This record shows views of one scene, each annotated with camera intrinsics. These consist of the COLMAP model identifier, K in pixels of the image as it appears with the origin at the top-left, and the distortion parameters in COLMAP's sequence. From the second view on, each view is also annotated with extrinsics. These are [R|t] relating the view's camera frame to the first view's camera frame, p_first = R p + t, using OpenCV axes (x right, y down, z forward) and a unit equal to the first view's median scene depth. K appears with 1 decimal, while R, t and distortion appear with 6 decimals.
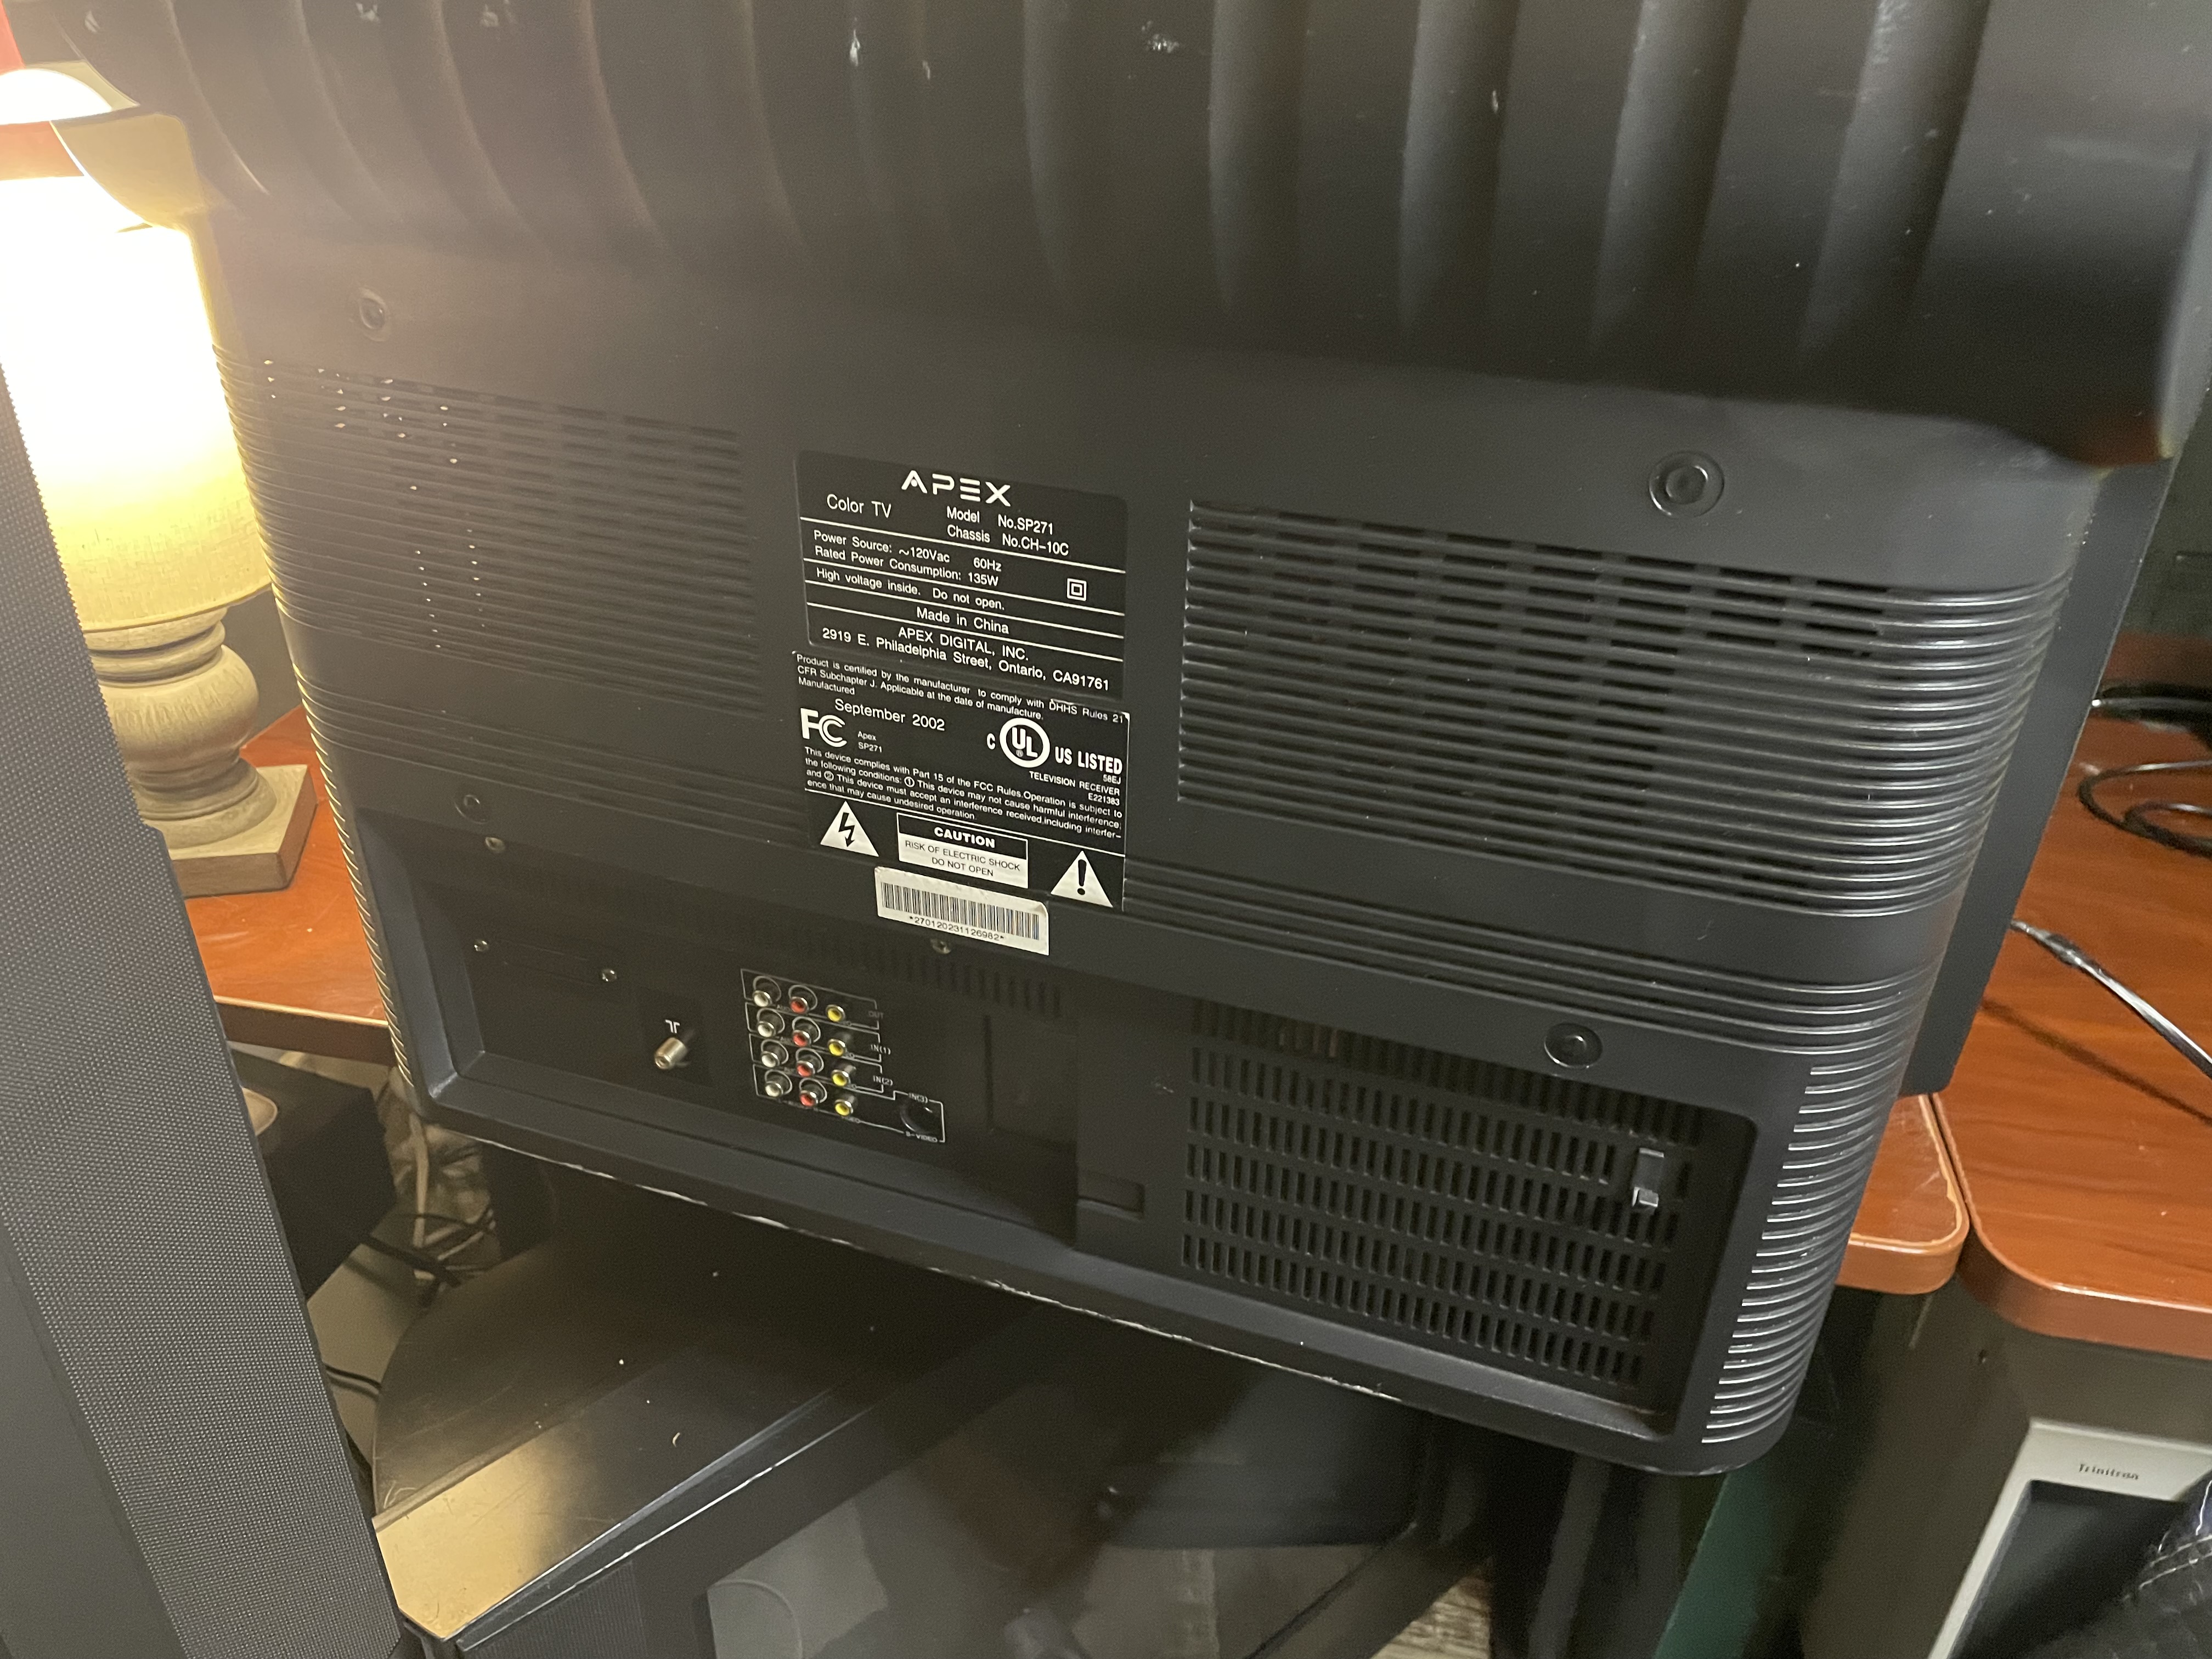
lens RADIAL K [[1690.6, 0, 1110.4], [0, 1690.6, 843.7], [0, 0, 1]] dist [0.026427, -0.041131]
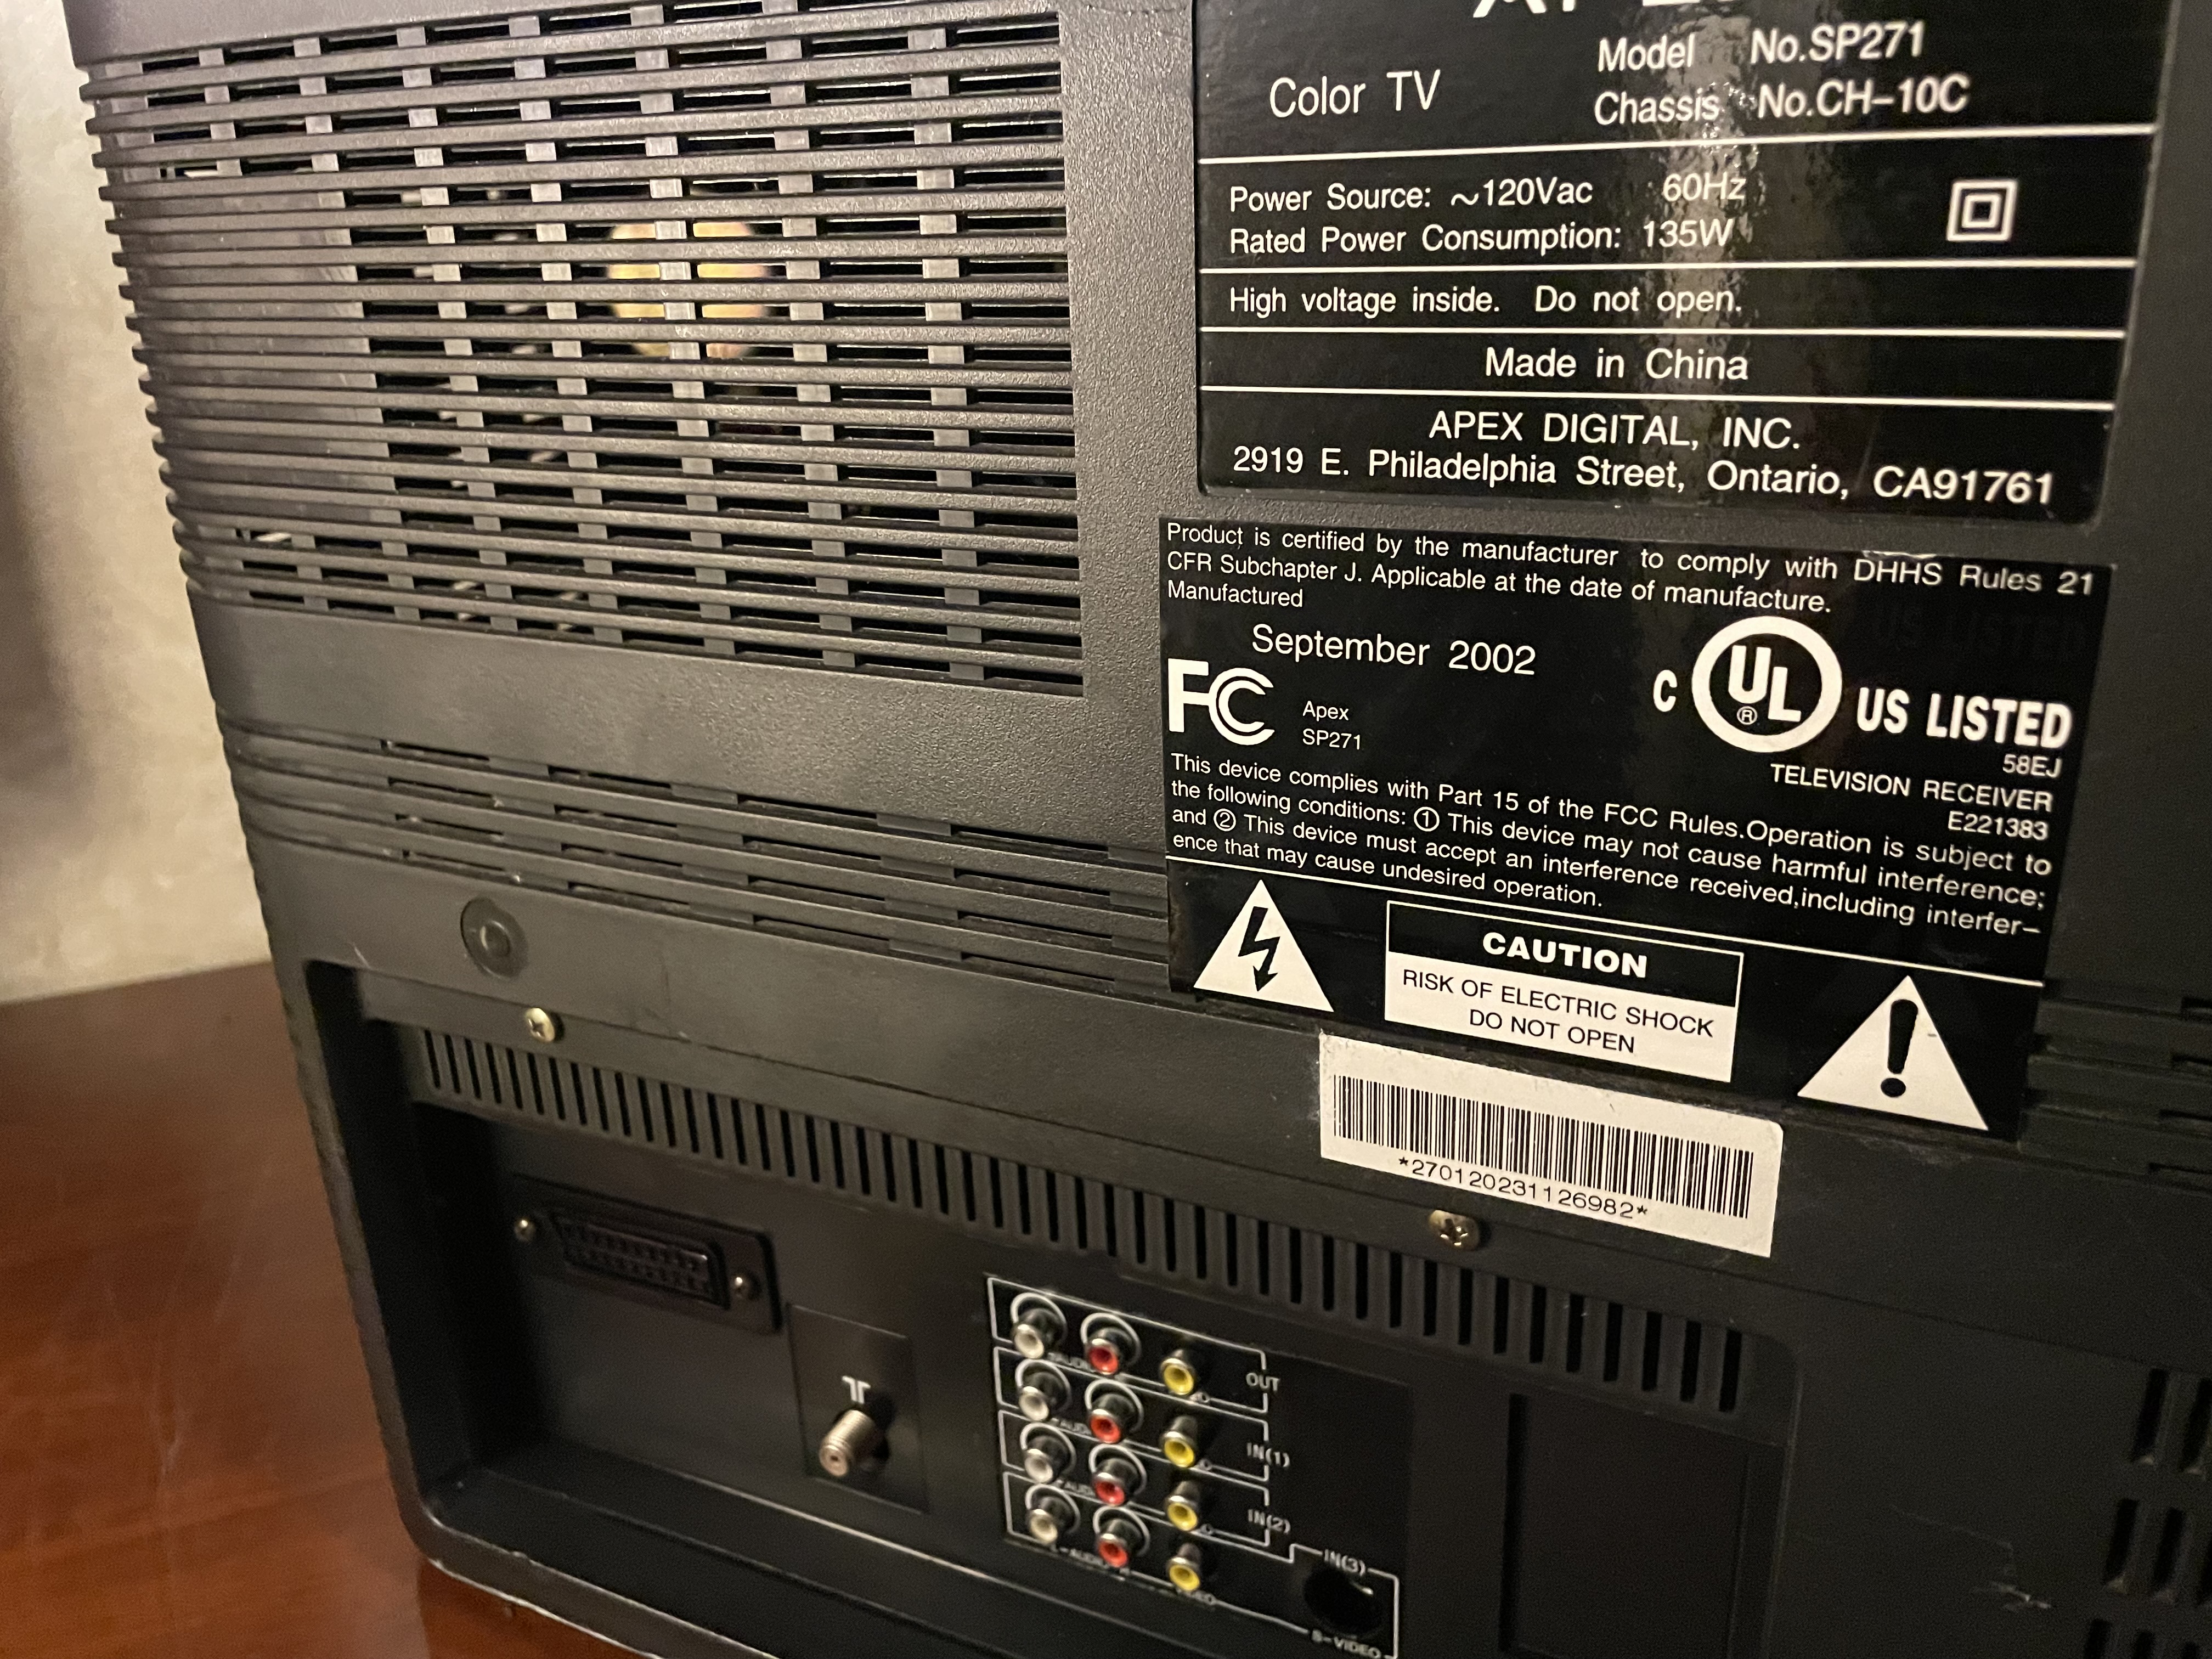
lens RADIAL K [[1690.6, 0, 1117.5], [0, 1690.6, 813.1], [0, 0, 1]] dist [0.026427, -0.041131]
pose [[0.993138, -0.008138, -0.116664, -0.149318], [-0.015409, 0.979773, -0.199517, 0.047415], [0.115928, 0.199946, 0.972925, 0.598301]]
